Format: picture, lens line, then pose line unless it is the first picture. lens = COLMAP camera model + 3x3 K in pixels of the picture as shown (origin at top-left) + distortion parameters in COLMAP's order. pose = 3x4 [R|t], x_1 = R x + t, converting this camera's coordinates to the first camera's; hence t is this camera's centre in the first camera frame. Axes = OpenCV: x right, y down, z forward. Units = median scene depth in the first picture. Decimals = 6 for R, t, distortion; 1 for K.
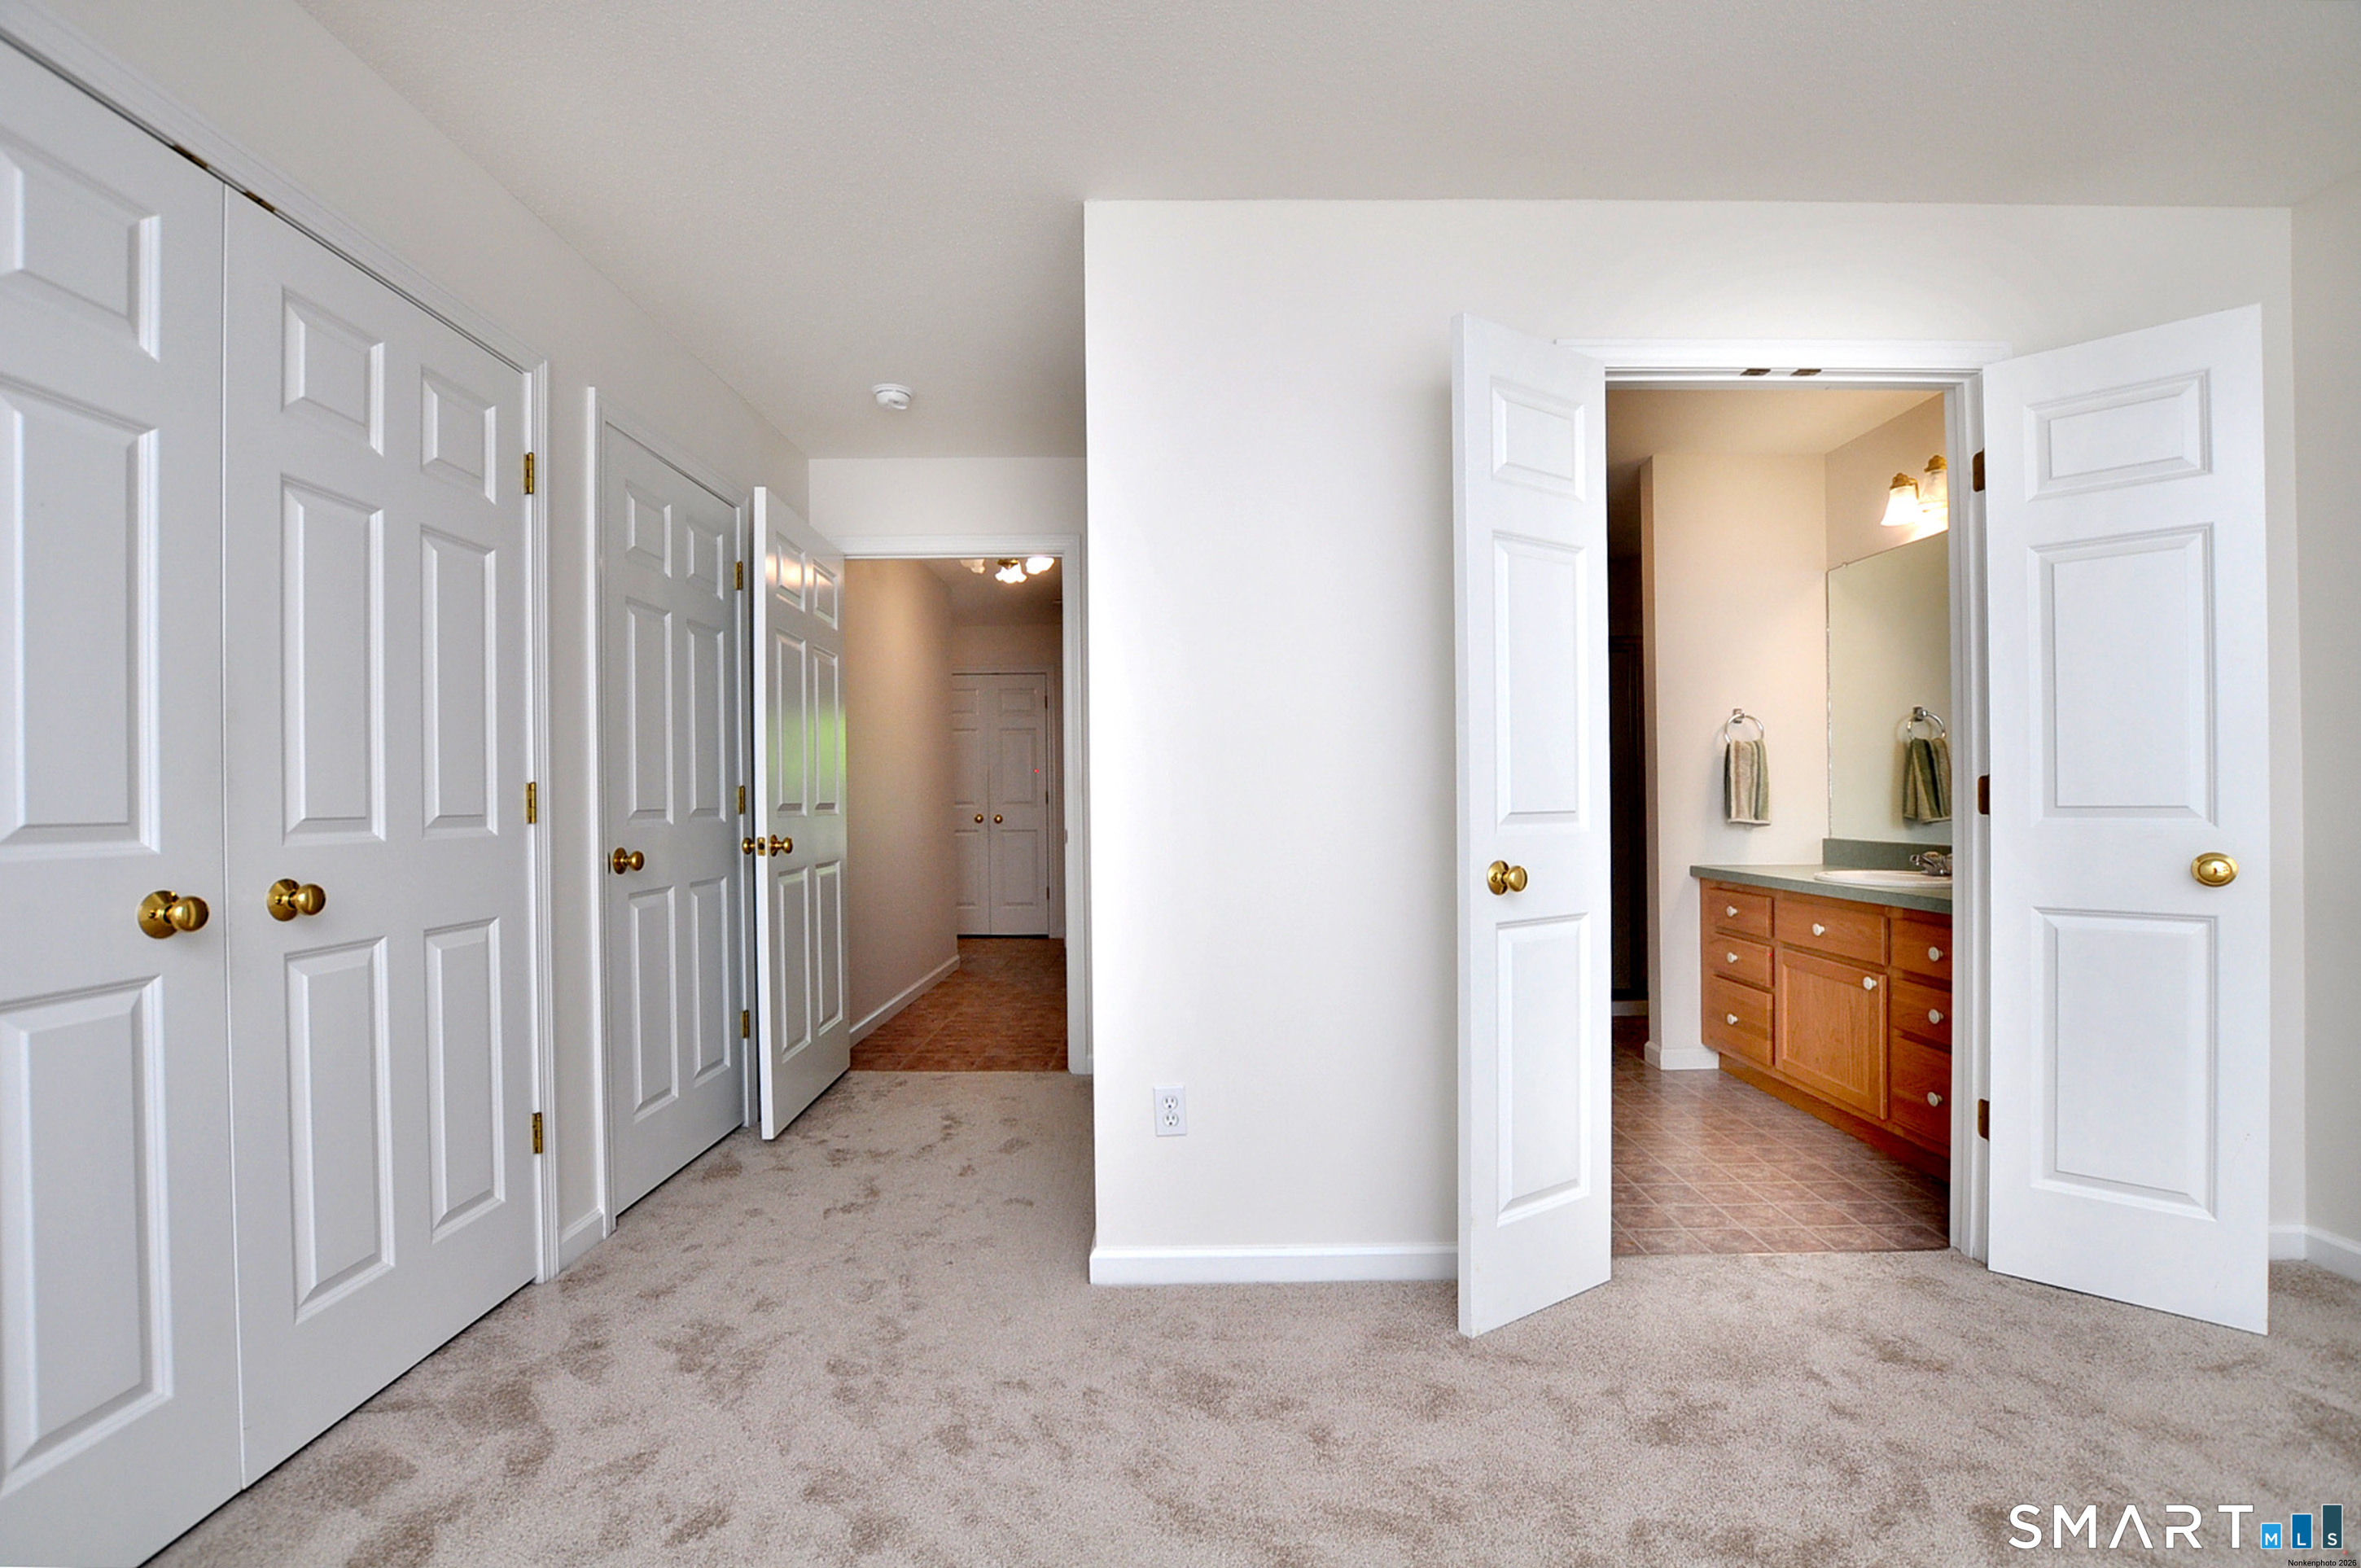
lens RADIAL K [[1057.4, 0, 1178.0], [0, 1057.4, 799.8], [0, 0, 1]] dist [-0.029068, 0.000554]
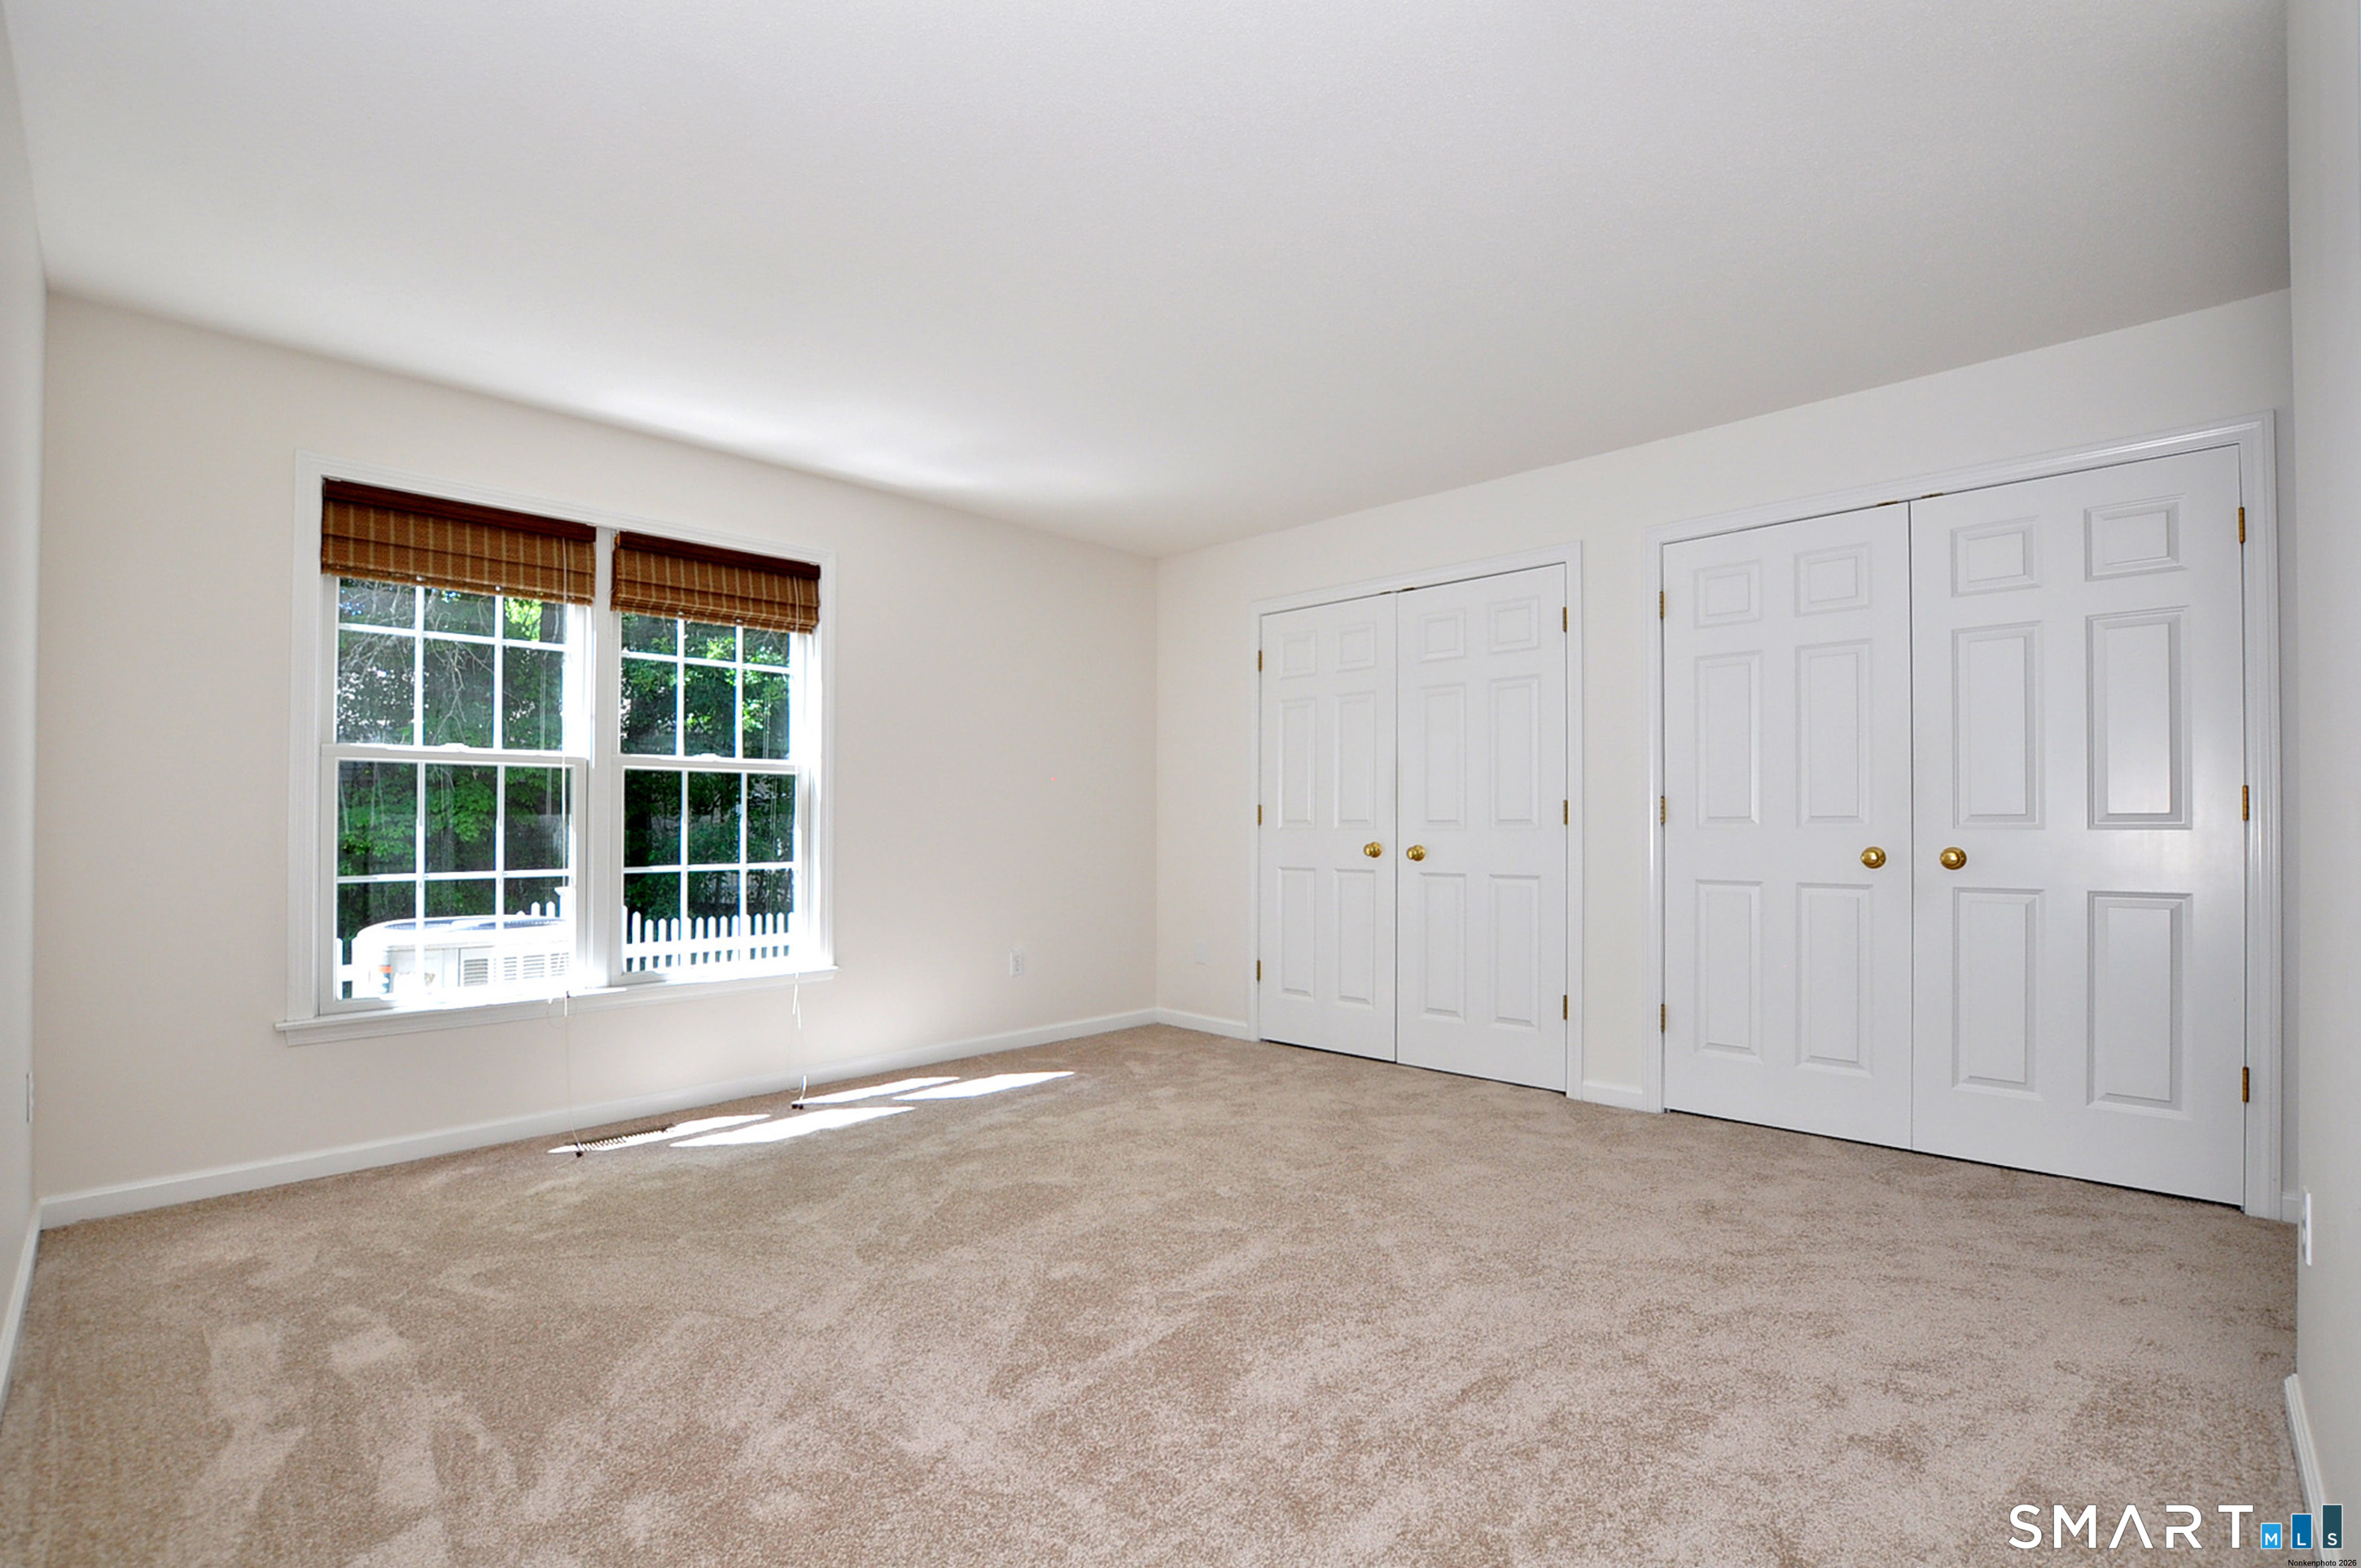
lens RADIAL K [[1057.4, 0, 1217.2], [0, 1057.4, 801.3], [0, 0, 1]] dist [-0.029068, 0.000554]
pose [[-0.675370, -0.010947, -0.737397, 0.888883], [0.003469, 0.999832, -0.018021, 0.013364], [0.737471, -0.014729, -0.675219, 0.808089]]
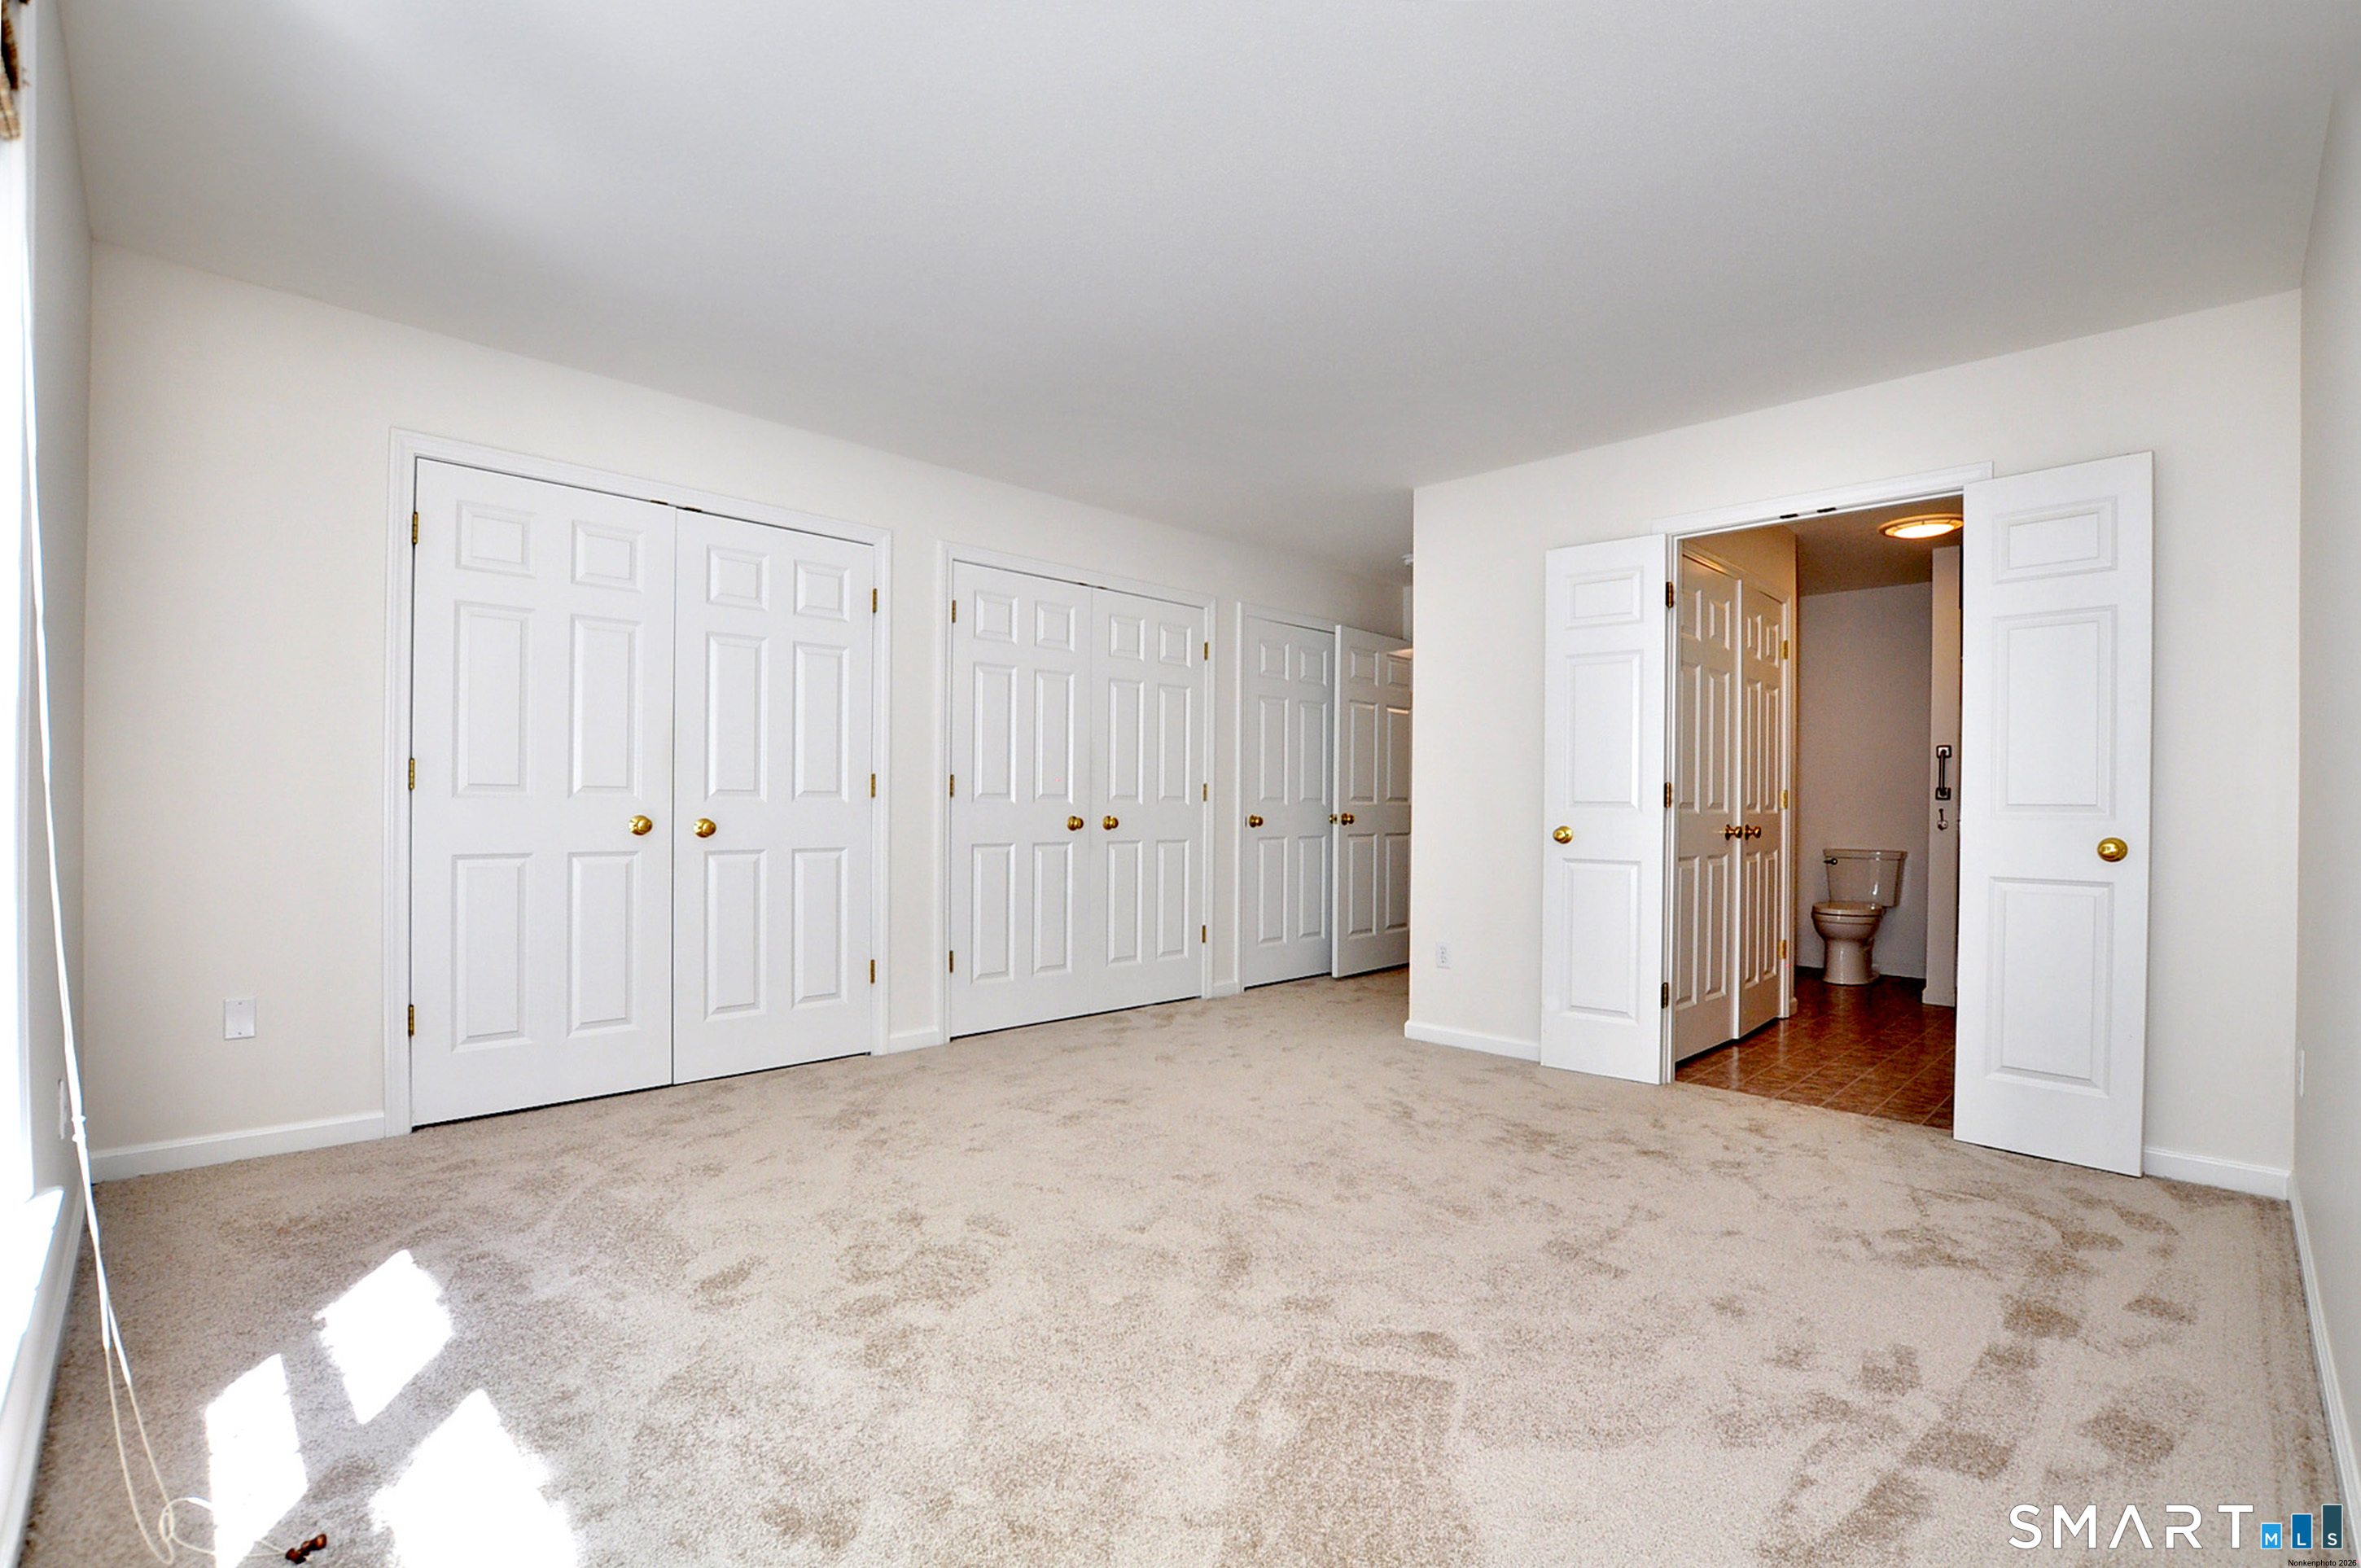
lens RADIAL K [[1057.4, 0, 1168.3], [0, 1057.4, 806.4], [0, 0, 1]] dist [-0.029068, 0.000554]
pose [[0.694213, 0.016516, -0.719580, 0.881425], [-0.017316, 0.999831, 0.006242, 0.017861], [0.719561, 0.008127, 0.694381, -0.599682]]
